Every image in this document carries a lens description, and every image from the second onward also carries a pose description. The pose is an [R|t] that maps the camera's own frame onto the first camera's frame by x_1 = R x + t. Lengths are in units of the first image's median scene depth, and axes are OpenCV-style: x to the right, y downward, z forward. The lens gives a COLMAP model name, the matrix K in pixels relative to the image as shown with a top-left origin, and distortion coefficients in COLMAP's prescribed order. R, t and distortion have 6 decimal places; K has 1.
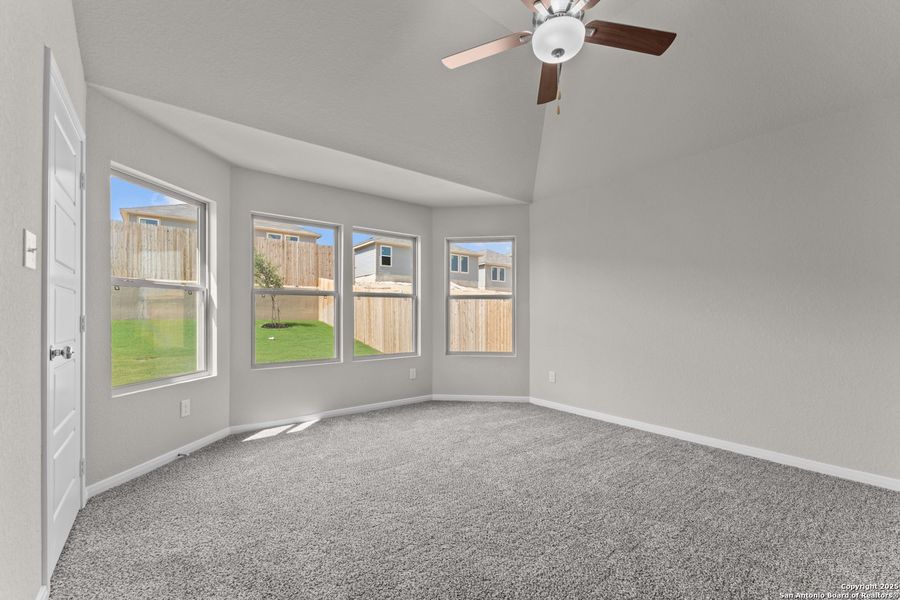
lens RADIAL K [[373.3, 0, 447.1], [0, 373.3, 313.1], [0, 0, 1]] dist [-0.015151, -0.000218]
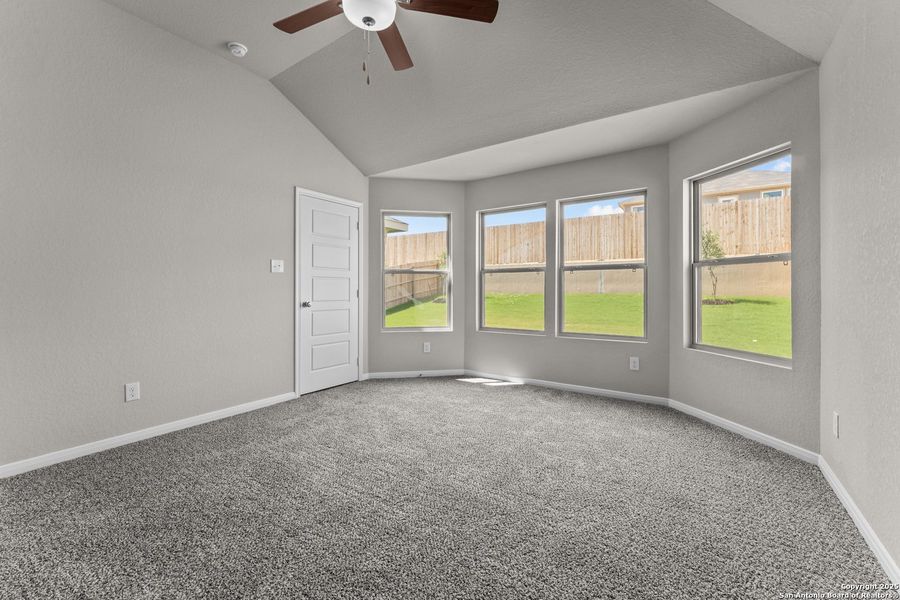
lens RADIAL K [[373.4, 0, 449.2], [0, 373.4, 292.2], [0, 0, 1]] dist [-0.001161, -0.000188]
pose [[0.304313, 0.008947, -0.952530, 0.548458], [0.001966, 0.999948, 0.010020, 0.000275], [0.952570, -0.004922, 0.304279, 0.378965]]
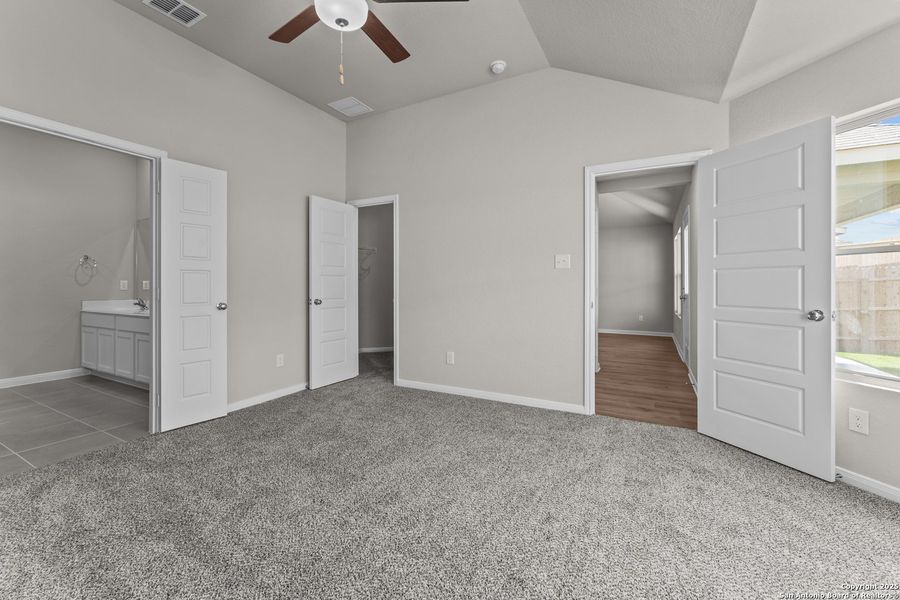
lens RADIAL K [[381.8, 0, 440.6], [0, 381.8, 284.6], [0, 0, 1]] dist [-0.000520, -0.000065]
pose [[-0.919302, 0.006081, -0.393507, 0.196139], [0.004299, 0.999976, 0.005410, -0.007575], [0.393530, 0.003282, -0.919306, 0.860933]]
